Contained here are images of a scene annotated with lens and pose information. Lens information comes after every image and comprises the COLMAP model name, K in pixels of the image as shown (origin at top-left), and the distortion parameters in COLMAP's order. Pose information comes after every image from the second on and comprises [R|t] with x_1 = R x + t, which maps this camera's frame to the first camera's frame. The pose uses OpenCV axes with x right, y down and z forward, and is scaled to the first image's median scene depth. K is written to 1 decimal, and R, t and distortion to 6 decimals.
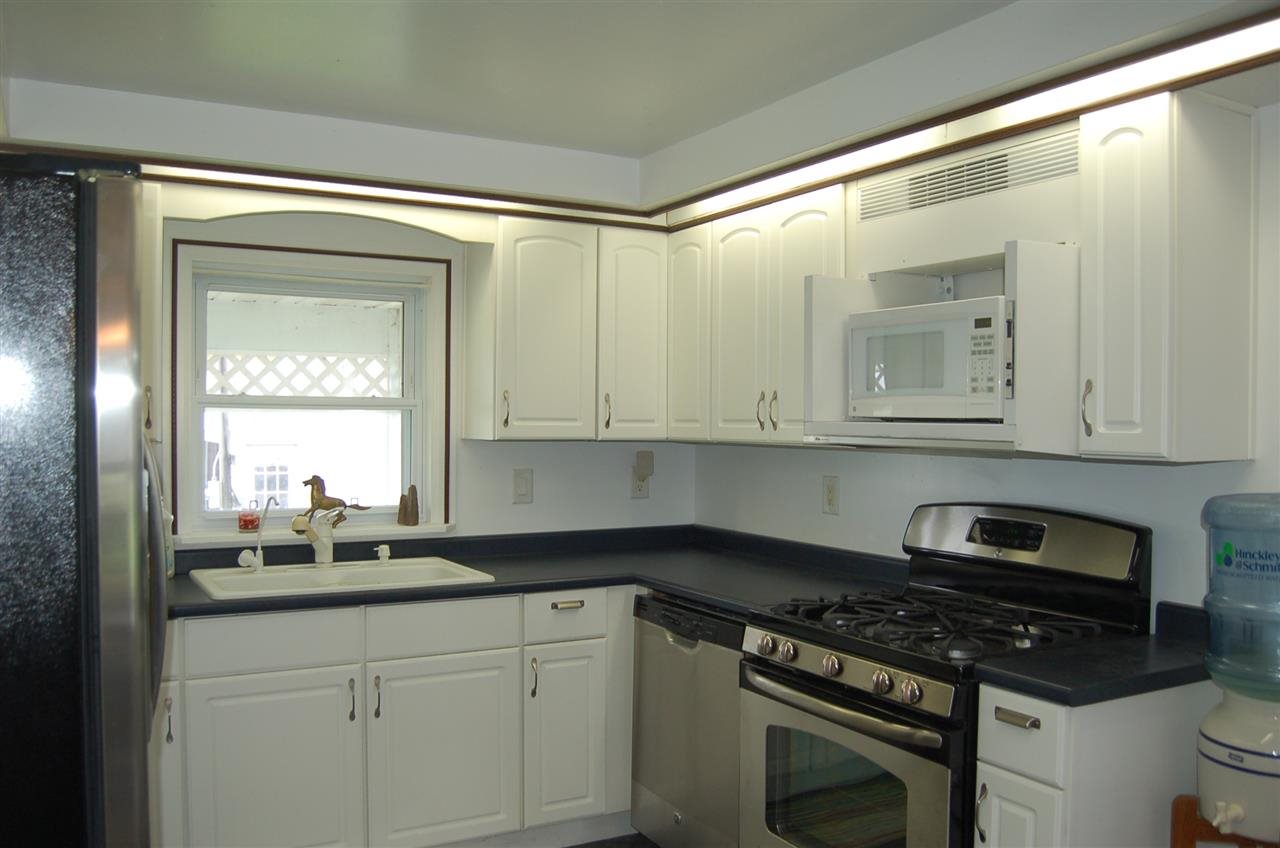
lens RADIAL K [[1020.9, 0, 634.4], [0, 1020.9, 448.4], [0, 0, 1]] dist [-0.063633, 0.003245]
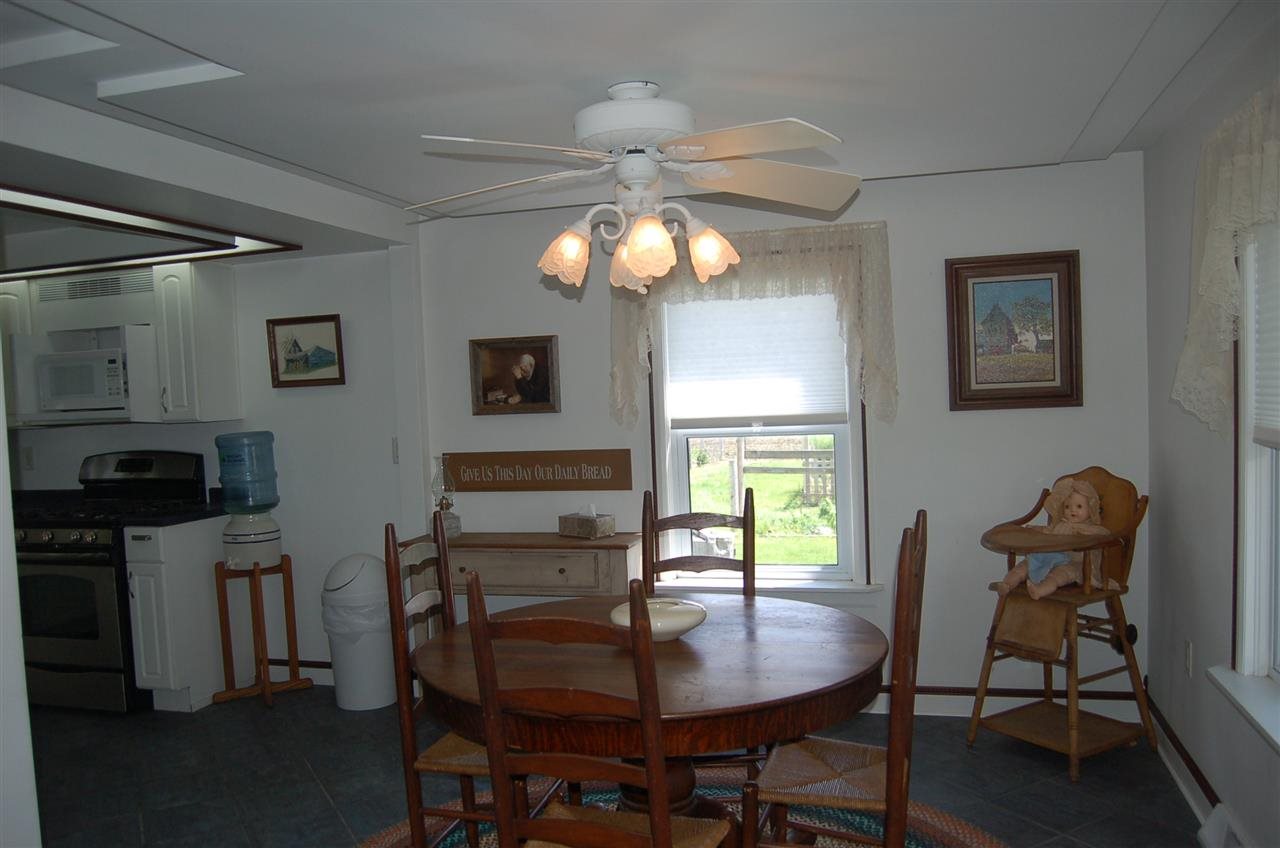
lens RADIAL K [[1020.9, 0, 634.4], [0, 1020.9, 448.4], [0, 0, 1]] dist [-0.063633, 0.003245]
pose [[0.709683, -0.079433, 0.700029, -0.372183], [0.068605, 0.996693, 0.043545, 0.039696], [-0.701173, 0.017123, 0.712785, -1.293185]]
